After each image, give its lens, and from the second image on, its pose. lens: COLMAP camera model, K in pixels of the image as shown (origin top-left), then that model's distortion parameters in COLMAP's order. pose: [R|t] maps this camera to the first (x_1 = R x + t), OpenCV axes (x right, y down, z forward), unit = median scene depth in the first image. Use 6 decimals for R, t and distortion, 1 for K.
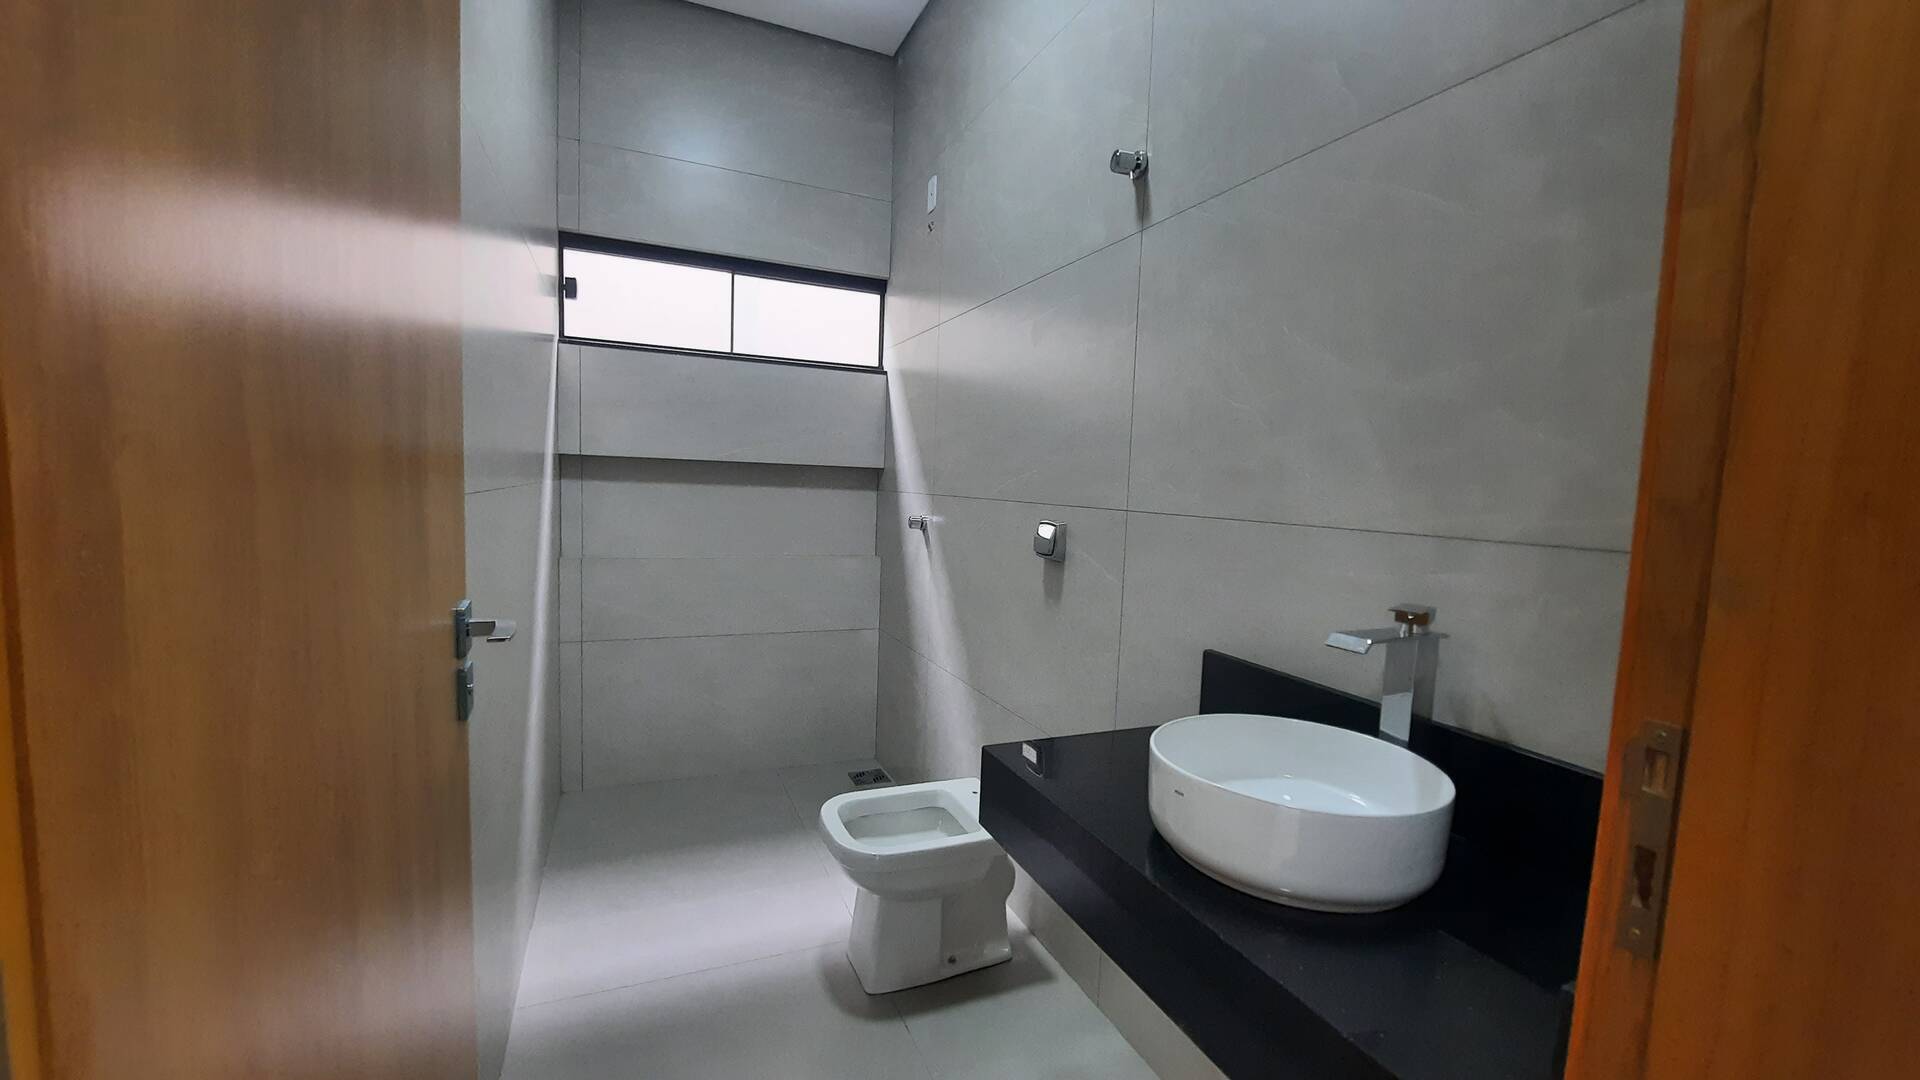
lens RADIAL K [[757.5, 0, 959.2], [0, 757.5, 548.3], [0, 0, 1]] dist [-0.017713, 0.000066]
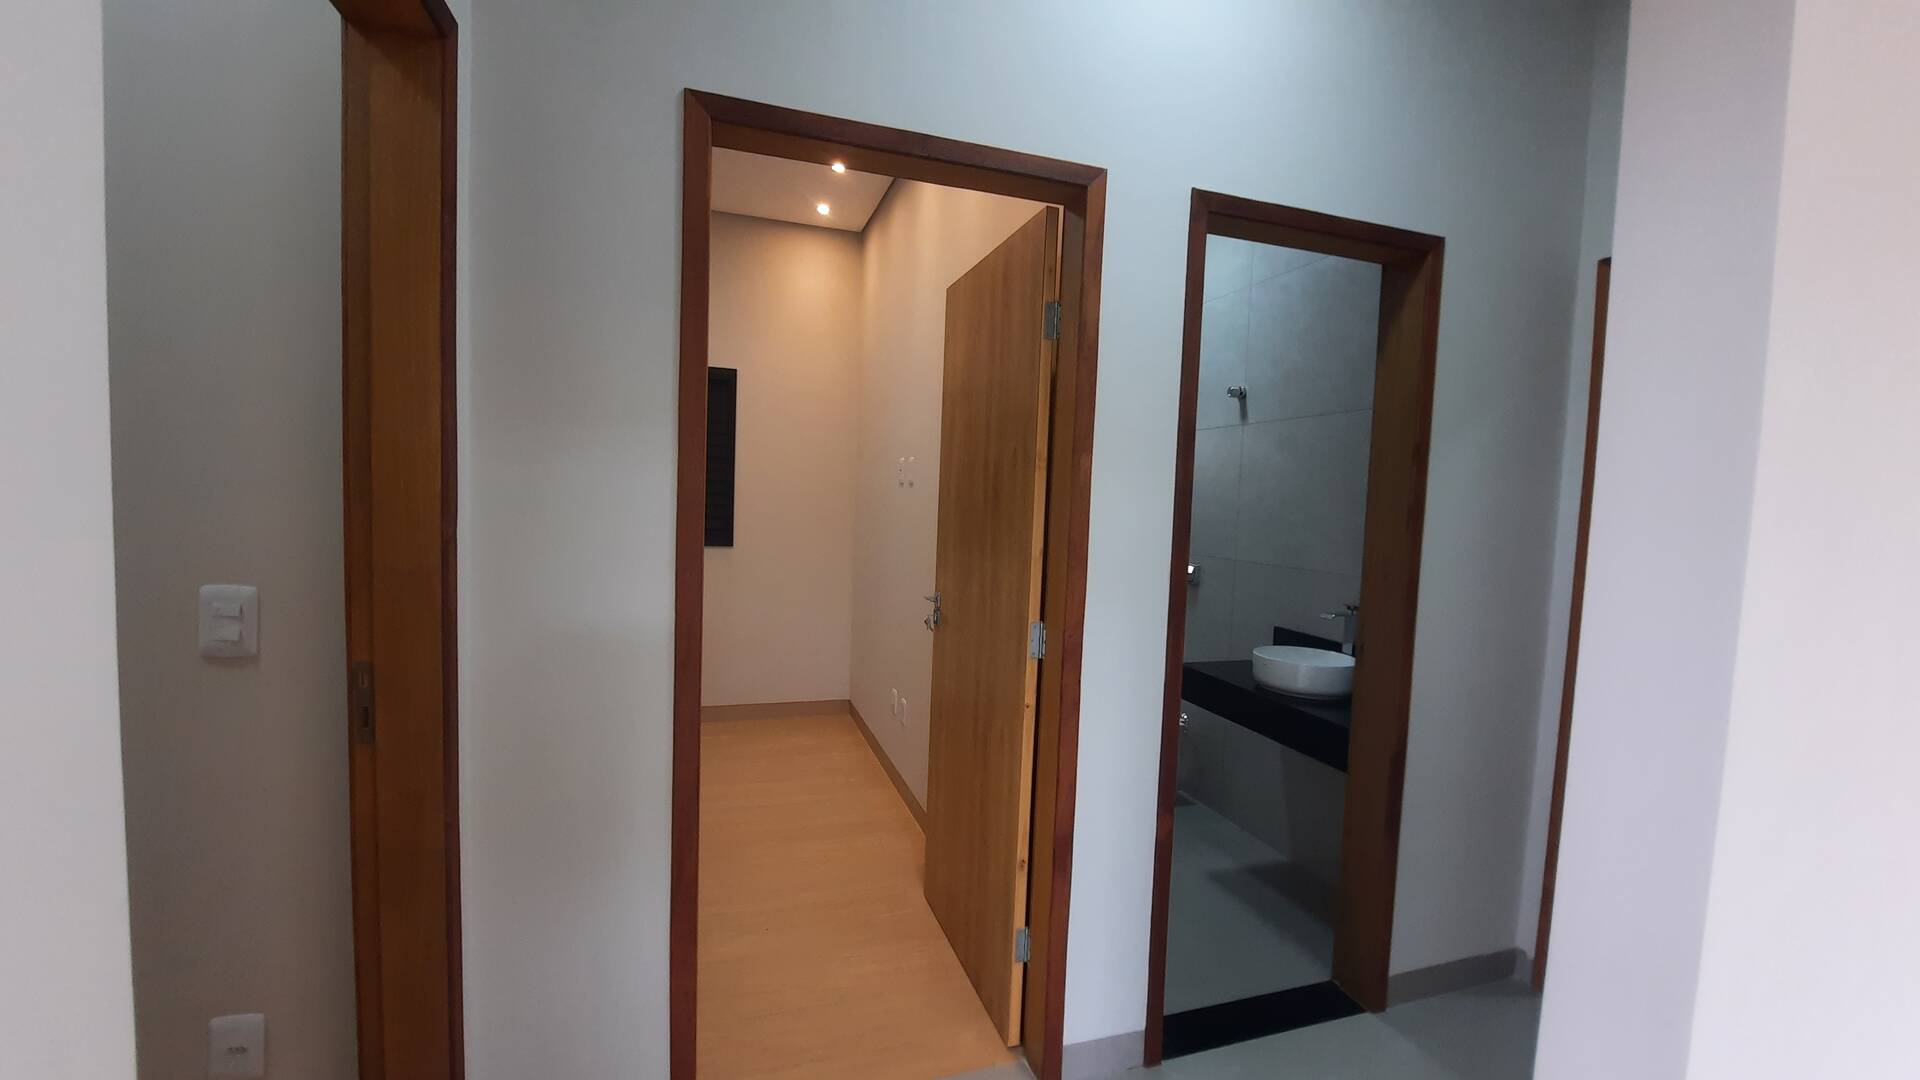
lens RADIAL K [[768.4, 0, 964.6], [0, 768.4, 545.3], [0, 0, 1]] dist [-0.000716, -0.009894]
pose [[0.997698, 0.007785, -0.067370, -0.385239], [-0.009018, 0.999797, -0.018019, -0.046147], [0.067216, 0.018585, 0.997565, -1.179761]]
